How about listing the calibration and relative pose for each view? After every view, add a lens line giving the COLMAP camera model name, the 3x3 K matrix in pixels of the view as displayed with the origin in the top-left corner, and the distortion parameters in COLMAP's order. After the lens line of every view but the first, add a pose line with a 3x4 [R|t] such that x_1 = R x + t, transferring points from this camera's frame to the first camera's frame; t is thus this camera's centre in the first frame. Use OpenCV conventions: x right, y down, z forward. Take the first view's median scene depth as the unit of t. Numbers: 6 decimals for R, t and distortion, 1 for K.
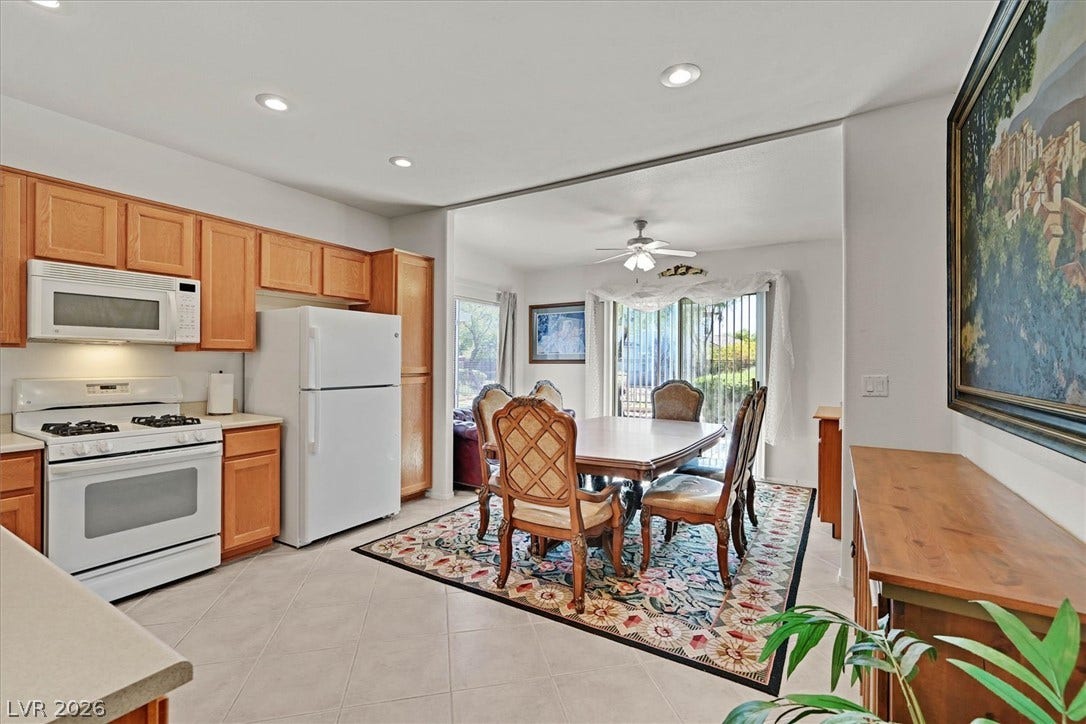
lens RADIAL K [[476.1, 0, 544.1], [0, 476.1, 358.5], [0, 0, 1]] dist [0.001514, -0.001387]
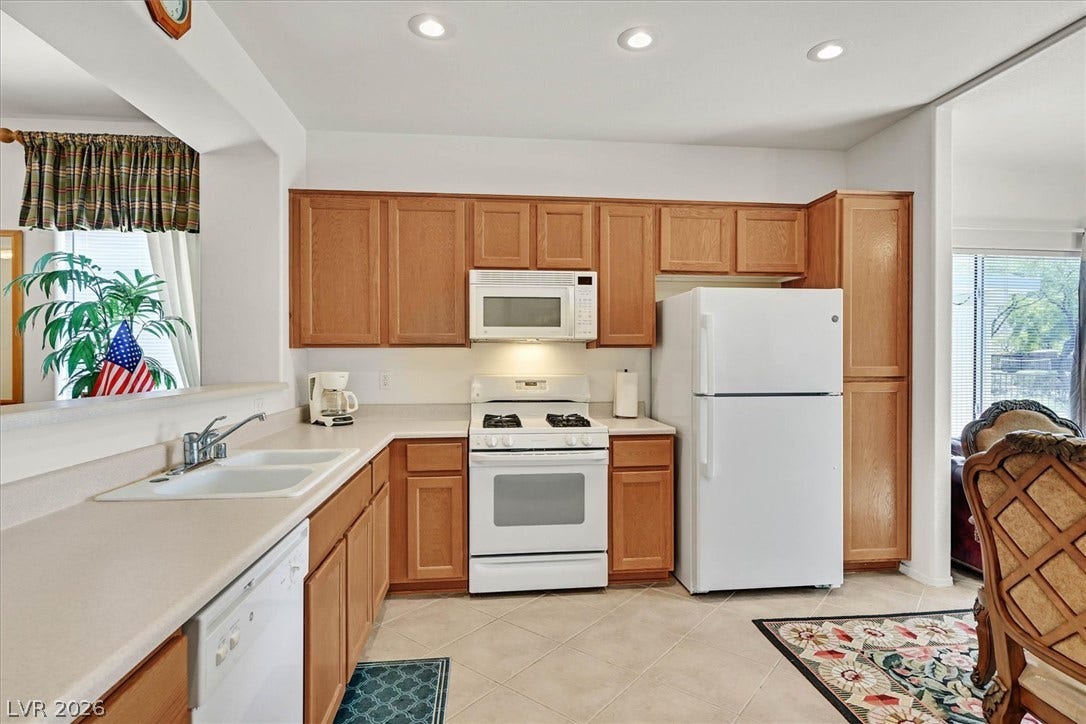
lens RADIAL K [[561.5, 0, 544.0], [0, 561.5, 360.1], [0, 0, 1]] dist [0.003482, 0.000506]
pose [[0.615331, -0.002127, -0.788266, 0.072265], [0.007612, 0.999966, 0.003244, 0.003921], [0.788232, -0.007996, 0.615326, 0.238472]]
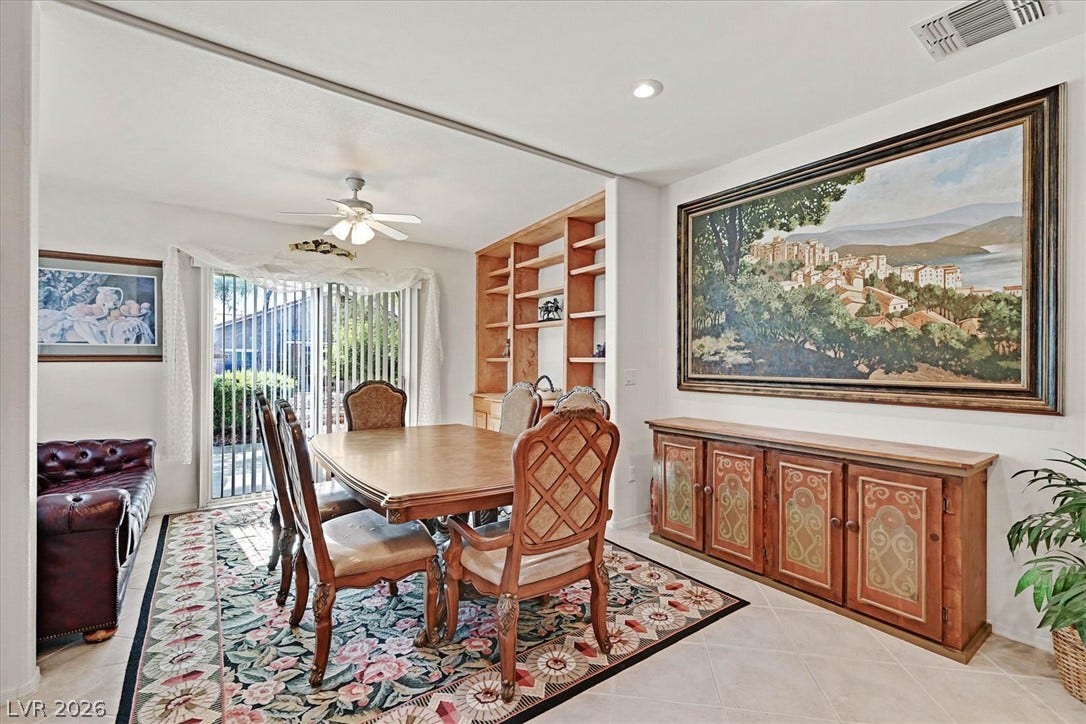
lens RADIAL K [[476.1, 0, 546.5], [0, 476.1, 357.0], [0, 0, 1]] dist [0.001514, -0.001387]
pose [[0.377302, 0.002411, 0.926087, -0.582646], [-0.008236, 0.999966, 0.000752, 0.000152], [-0.926054, -0.007911, 0.377308, 0.593796]]
